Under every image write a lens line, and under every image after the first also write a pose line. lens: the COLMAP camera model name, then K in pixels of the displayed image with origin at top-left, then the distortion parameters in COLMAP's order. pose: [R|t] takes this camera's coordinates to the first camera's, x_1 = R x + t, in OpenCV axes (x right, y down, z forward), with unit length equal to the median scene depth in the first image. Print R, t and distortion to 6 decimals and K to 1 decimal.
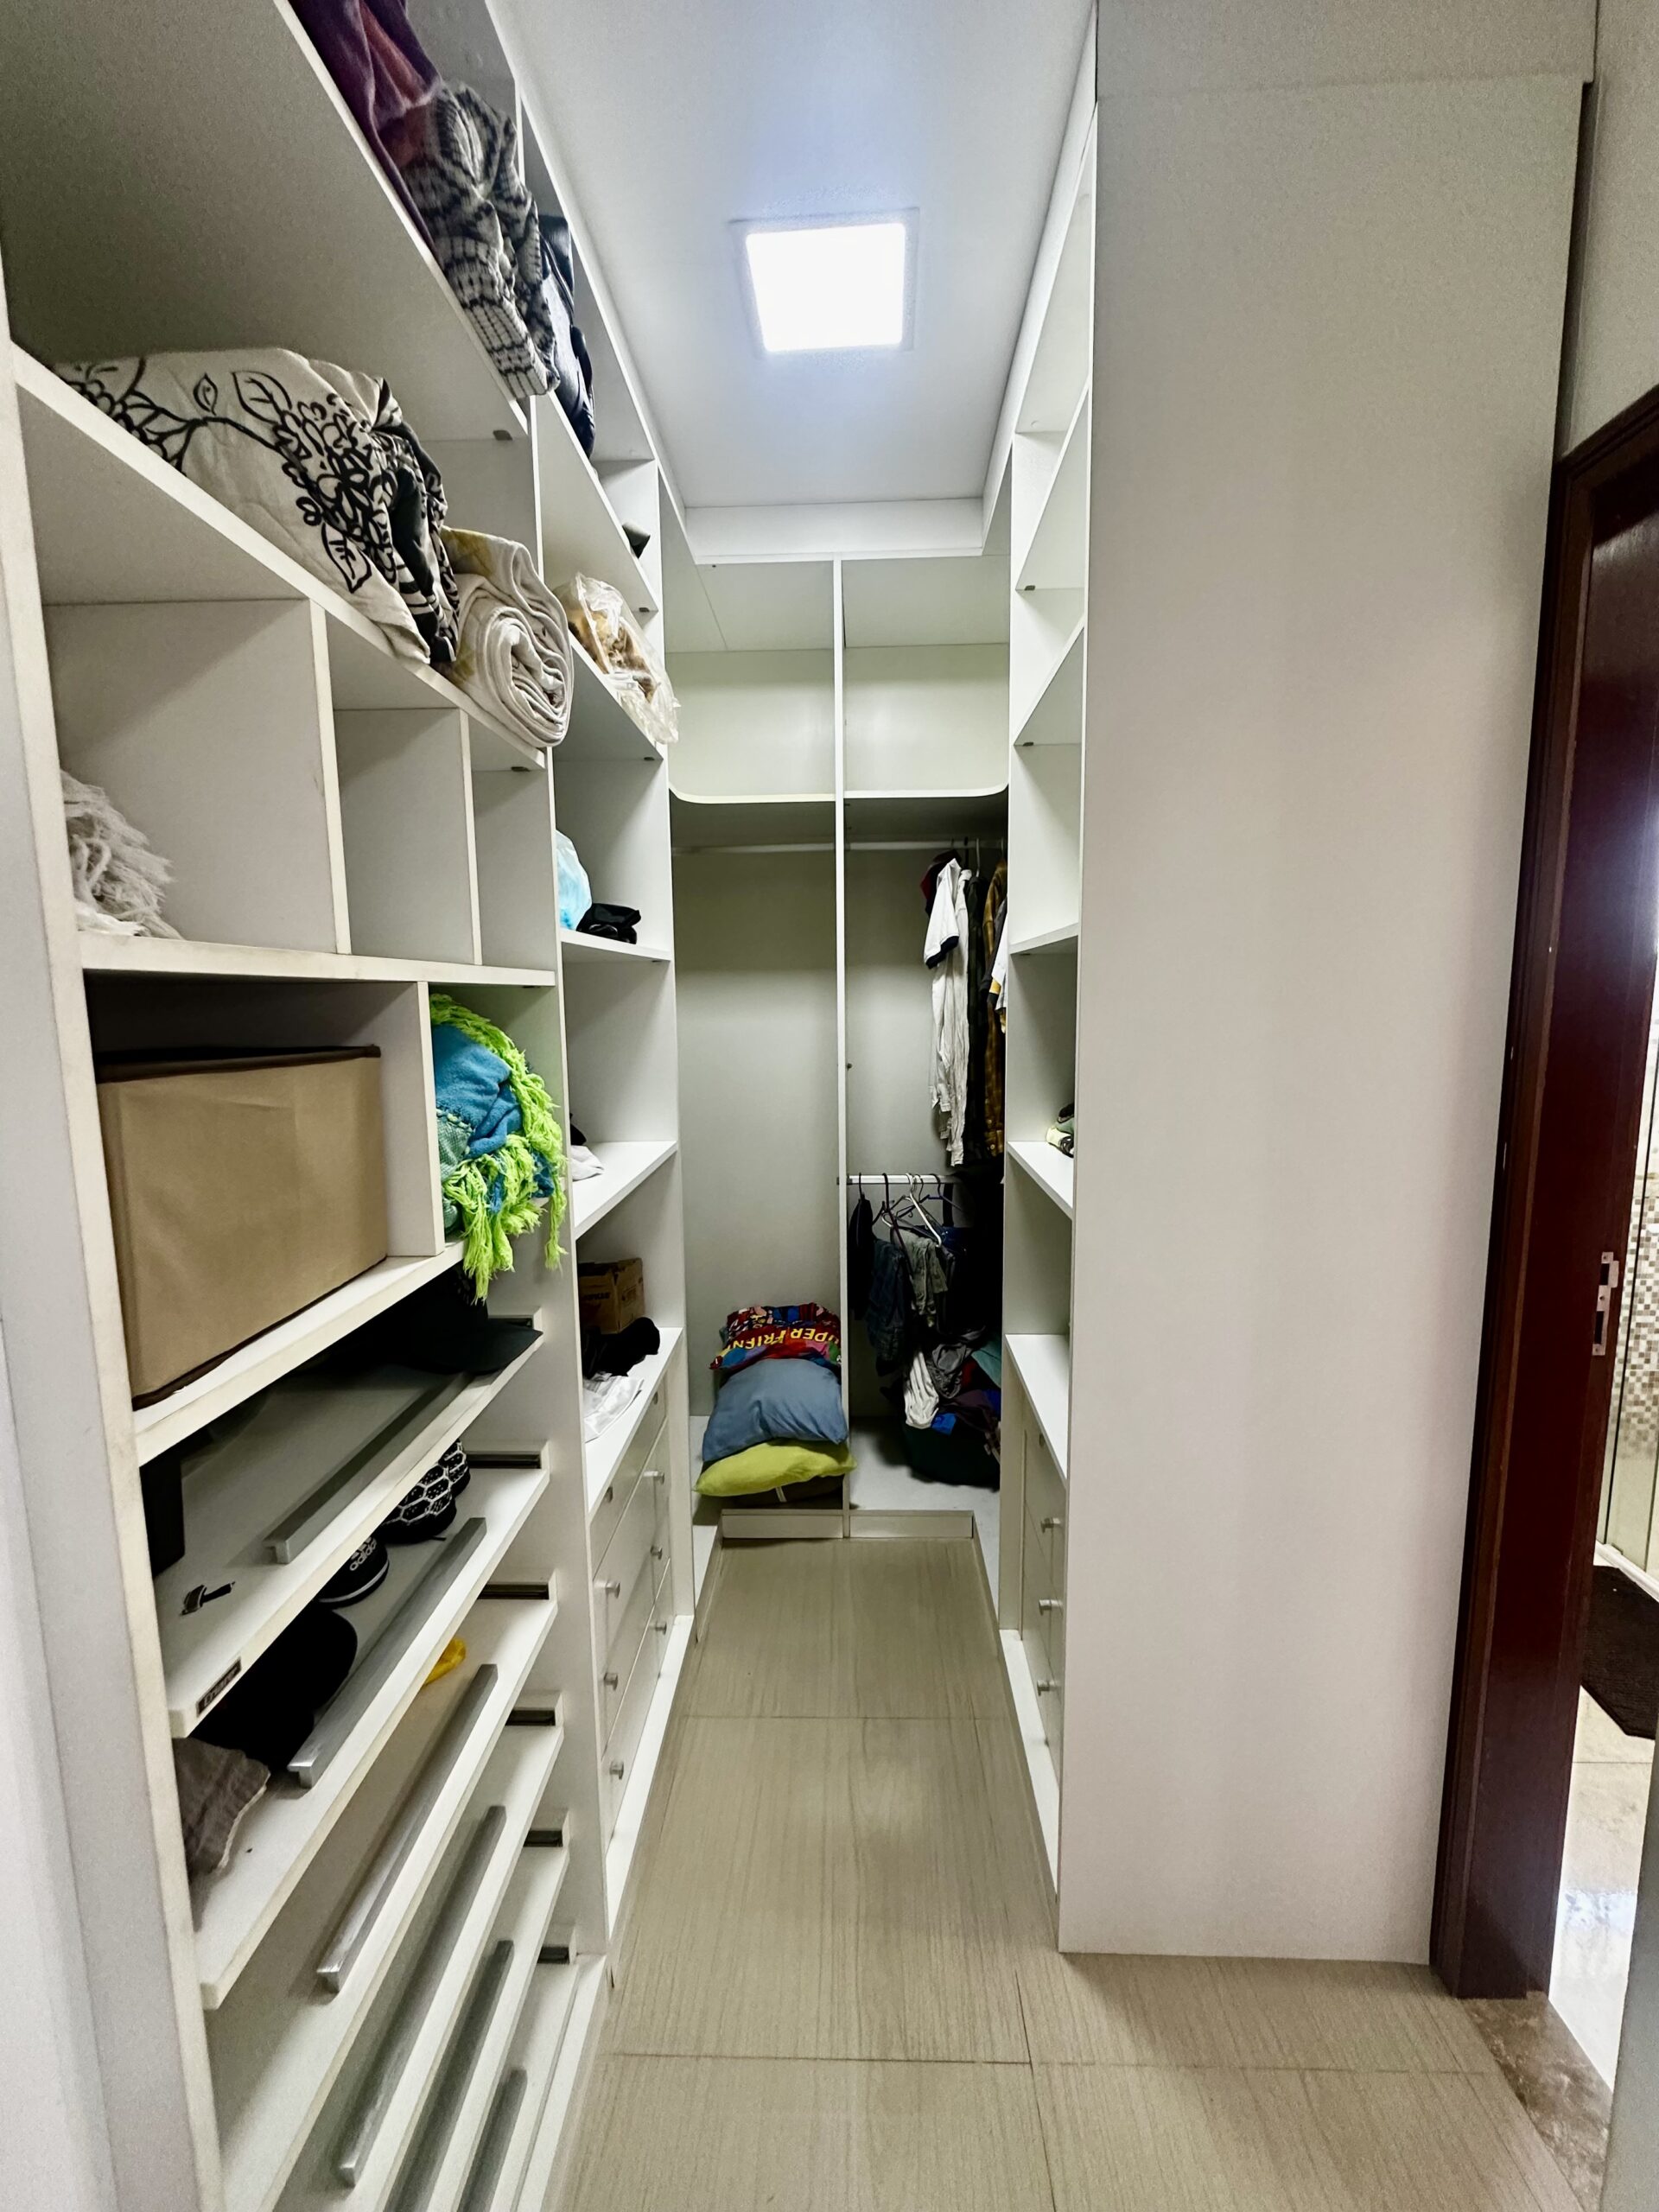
lens RADIAL K [[884.3, 0, 829.5], [0, 884.3, 1106.0], [0, 0, 1]] dist [-0.002326, 0.000081]
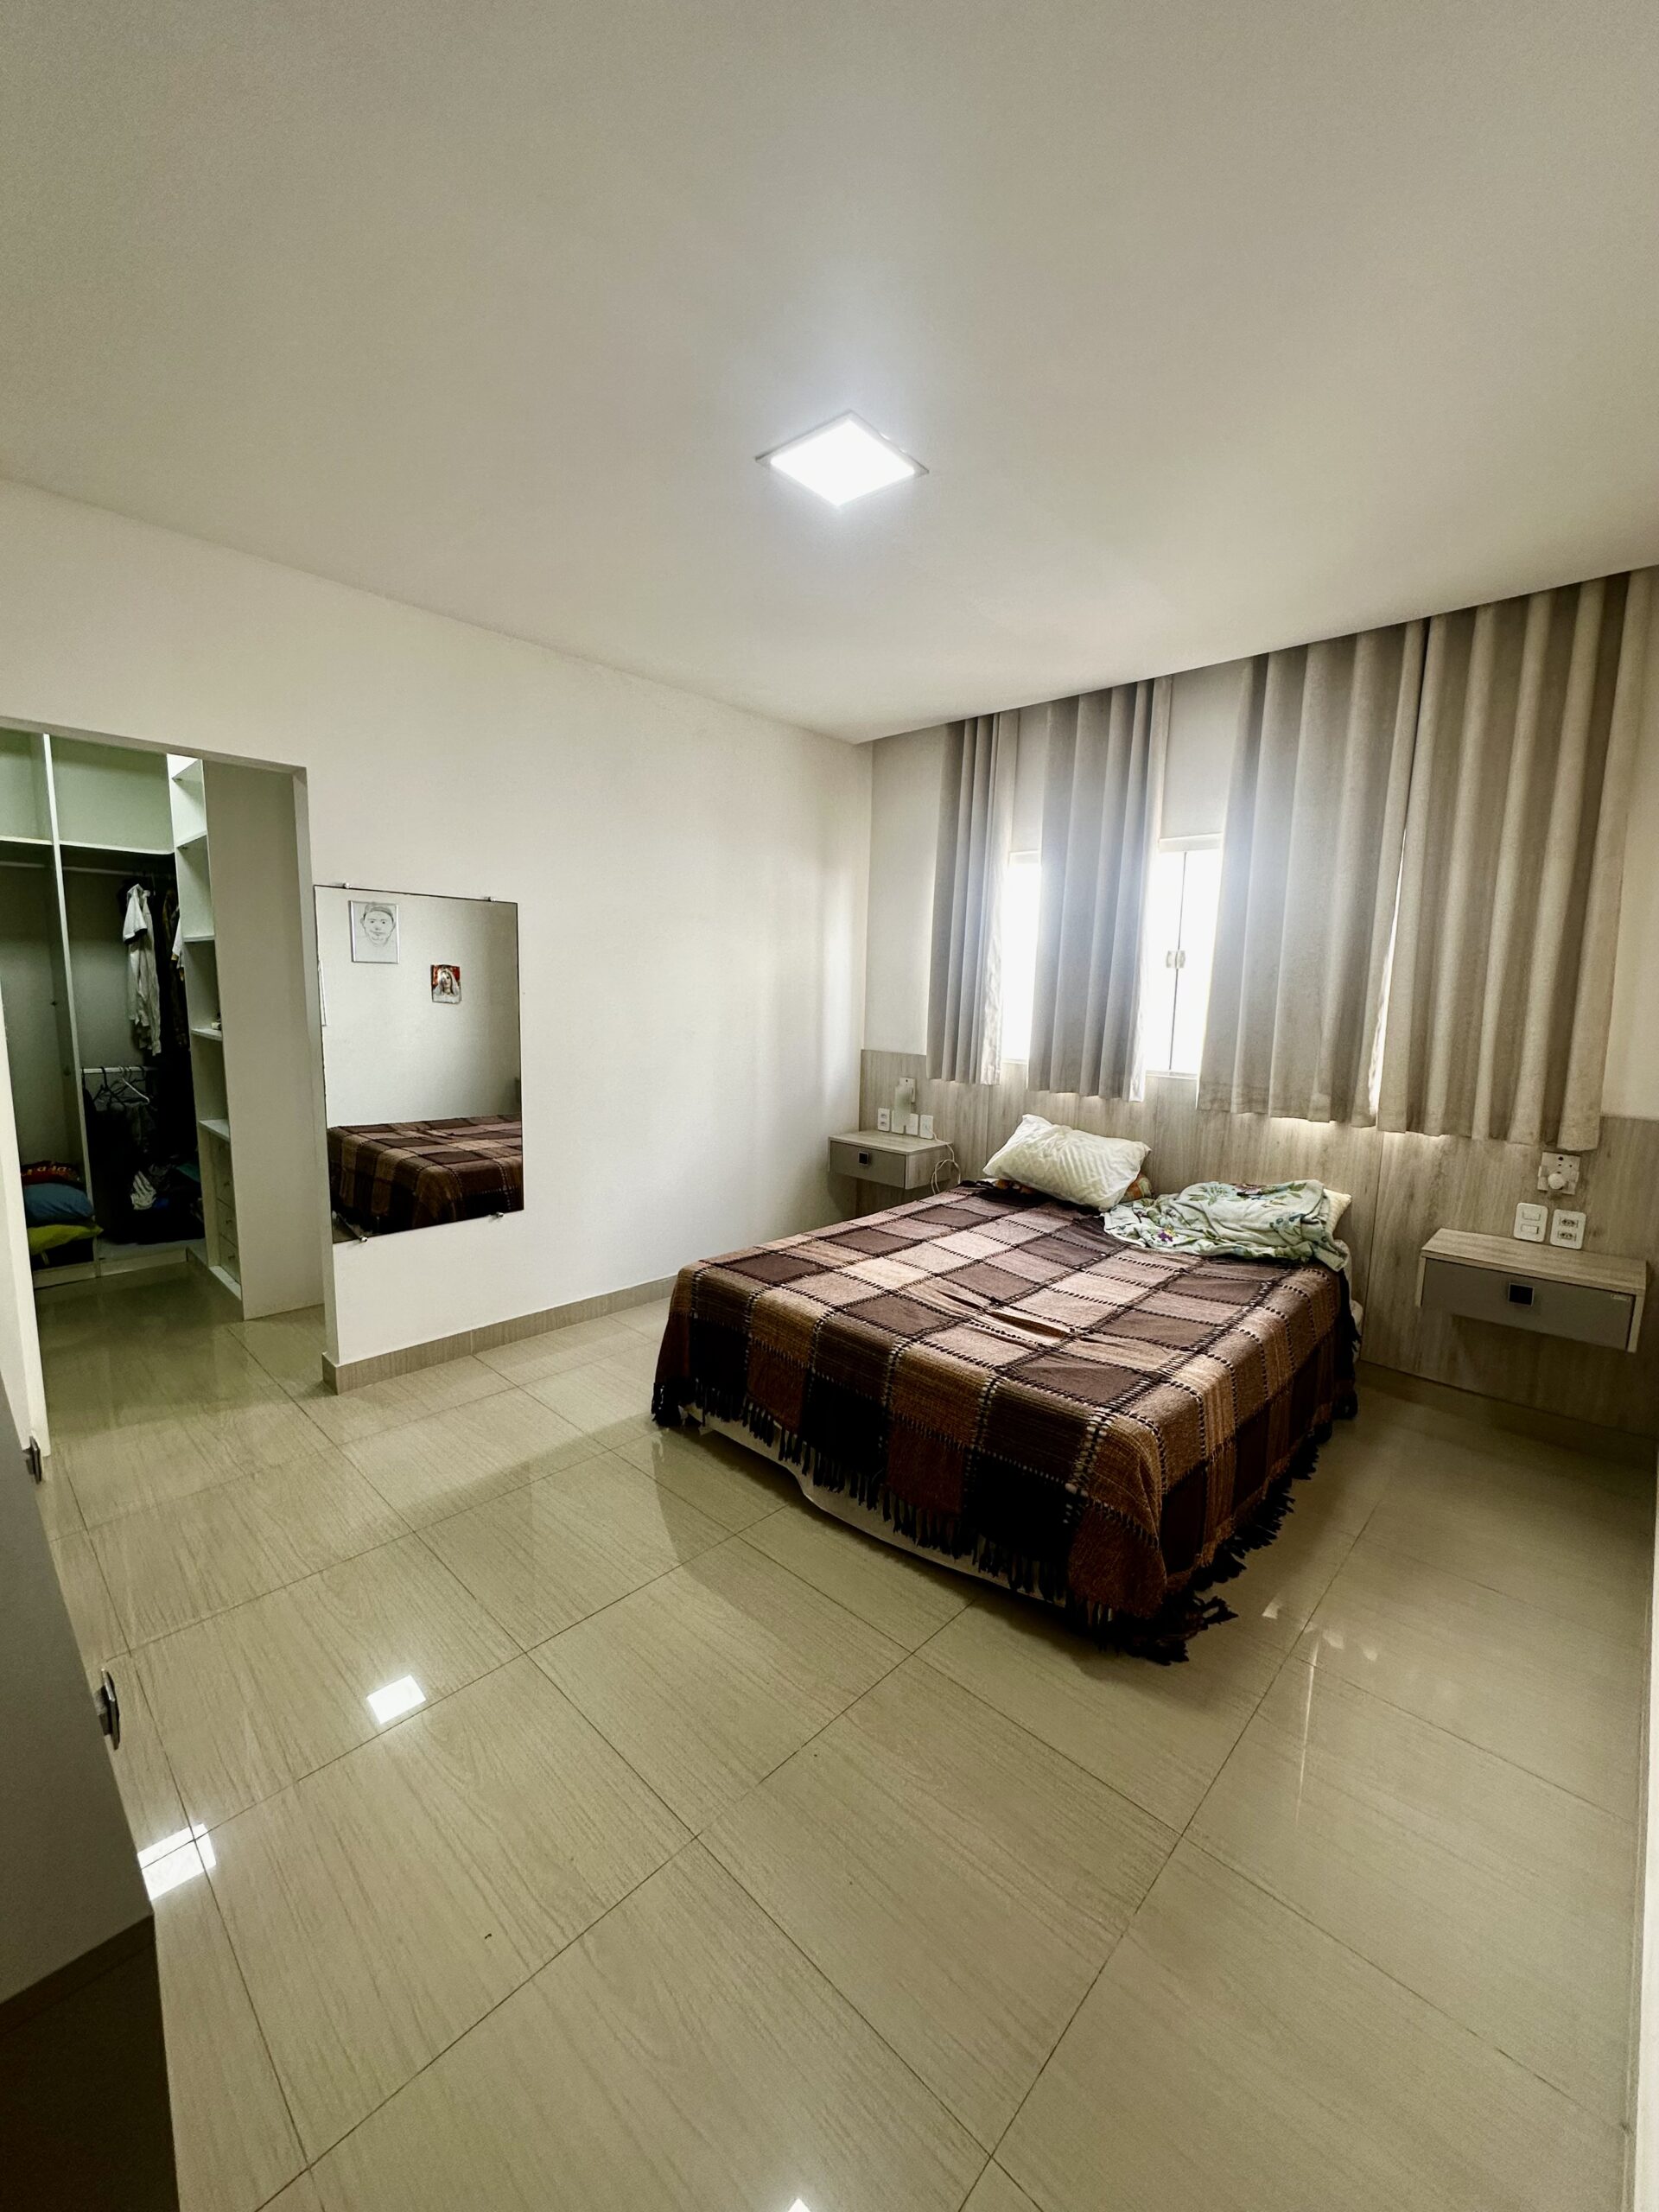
lens RADIAL K [[884.3, 0, 829.5], [0, 884.3, 1106.0], [0, 0, 1]] dist [-0.002326, 0.000081]
pose [[0.669019, -0.074775, 0.739474, -0.283526], [0.063188, 0.997046, 0.043653, 0.181021], [-0.740554, 0.017521, 0.671768, -1.249854]]
